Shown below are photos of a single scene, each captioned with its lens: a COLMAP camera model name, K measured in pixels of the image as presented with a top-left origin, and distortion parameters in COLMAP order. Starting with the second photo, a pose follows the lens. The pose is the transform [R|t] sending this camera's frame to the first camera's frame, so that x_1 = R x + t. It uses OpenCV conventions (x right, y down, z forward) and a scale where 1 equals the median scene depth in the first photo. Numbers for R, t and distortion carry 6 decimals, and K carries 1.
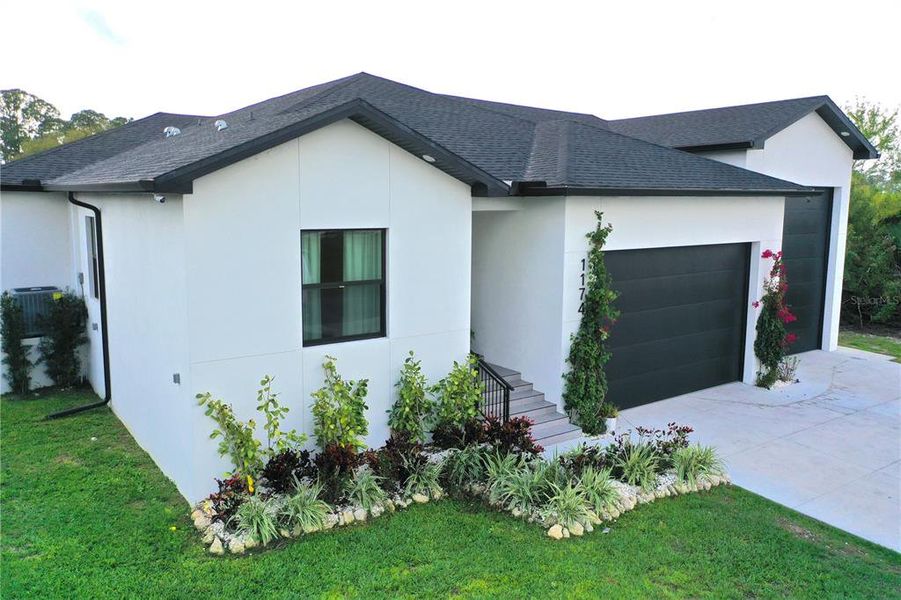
lens RADIAL K [[723.8, 0, 447.5], [0, 723.8, 294.8], [0, 0, 1]] dist [0.025569, -0.001064]
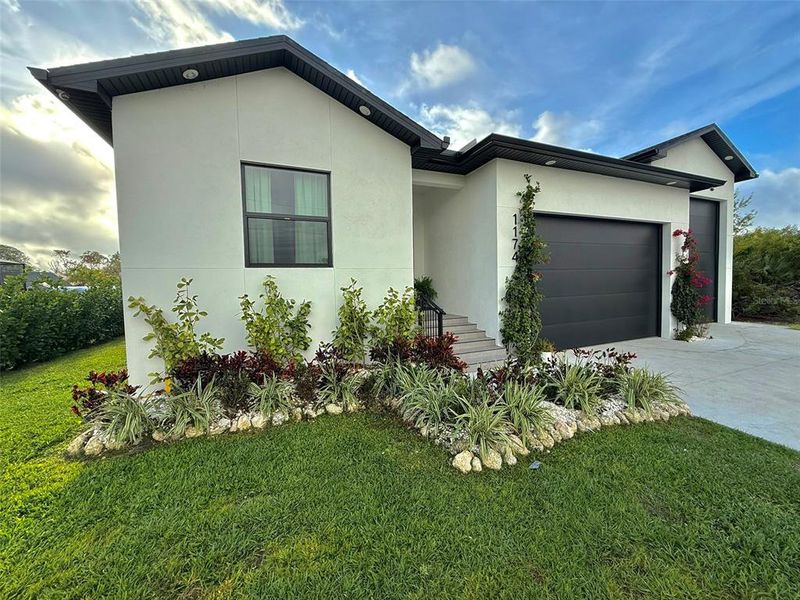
lens RADIAL K [[317.0, 0, 399.4], [0, 317.0, 298.2], [0, 0, 1]] dist [0.003242, 0.000055]
pose [[0.974462, -0.019806, -0.223678, 0.136399], [-0.001116, 0.995663, -0.093025, 0.158259], [0.224550, 0.090899, 0.970214, 0.546516]]
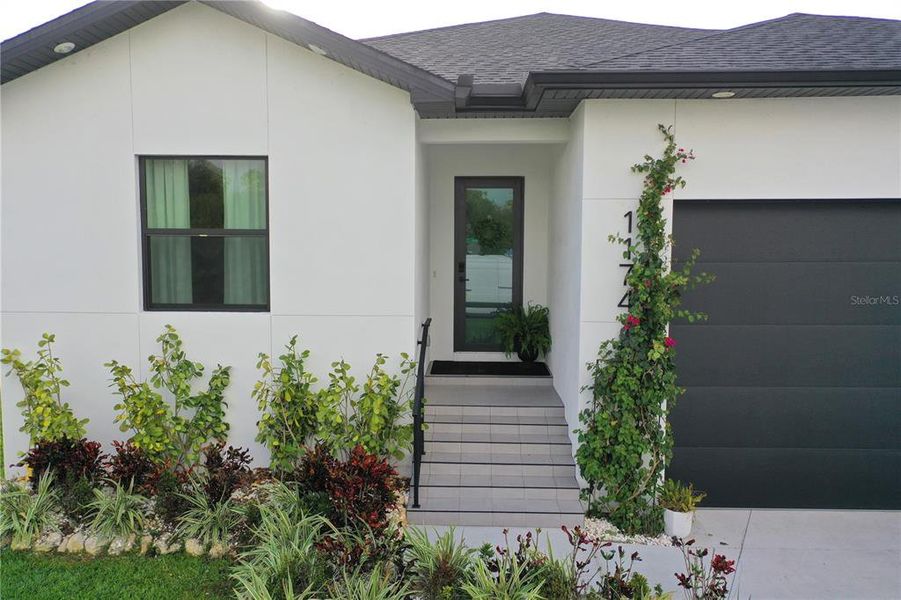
lens RADIAL K [[723.8, 0, 447.5], [0, 723.8, 294.8], [0, 0, 1]] dist [0.025569, -0.001064]
pose [[0.788214, 0.045734, -0.613699, 0.495175], [-0.083067, 0.996015, -0.032463, 0.051663], [0.609769, 0.076566, 0.788872, 0.558453]]
